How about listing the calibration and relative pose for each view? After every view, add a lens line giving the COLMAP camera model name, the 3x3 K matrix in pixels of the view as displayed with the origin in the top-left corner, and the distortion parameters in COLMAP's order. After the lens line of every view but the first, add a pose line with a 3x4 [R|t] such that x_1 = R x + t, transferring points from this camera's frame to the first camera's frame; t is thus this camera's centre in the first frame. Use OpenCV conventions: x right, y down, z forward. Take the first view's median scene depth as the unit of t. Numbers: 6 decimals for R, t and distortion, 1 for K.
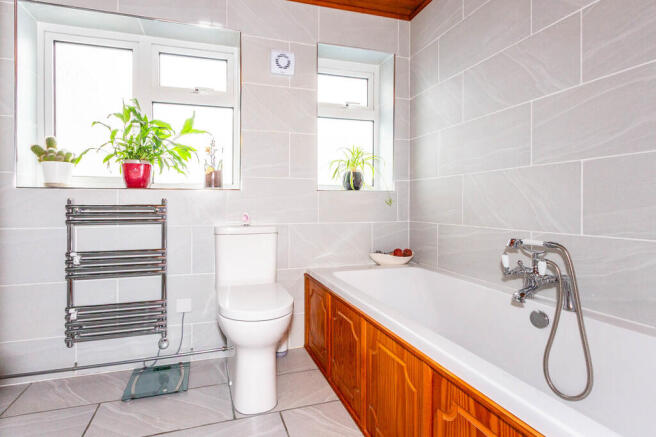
lens RADIAL K [[304.6, 0, 289.6], [0, 304.6, 207.8], [0, 0, 1]] dist [-0.000434, -0.000024]
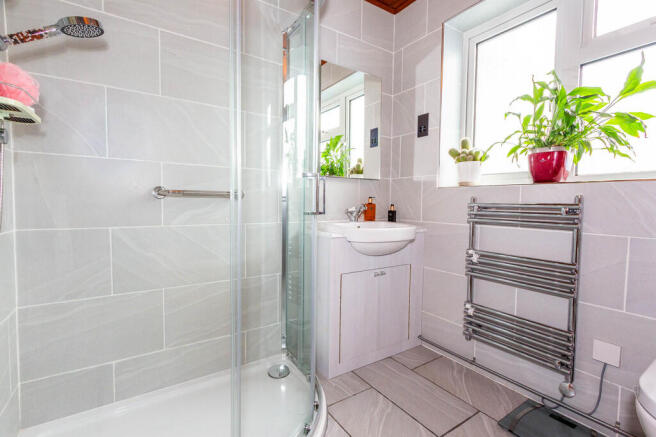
lens RADIAL K [[307.5, 0, 328.0], [0, 307.5, 218.5], [0, 0, 1]] dist [-0.000693, -0.000480]
pose [[0.321375, 0.055948, -0.945298, 0.086213], [-0.022149, 0.998424, 0.051562, -0.000495], [0.946693, 0.004366, 0.322108, 0.197488]]
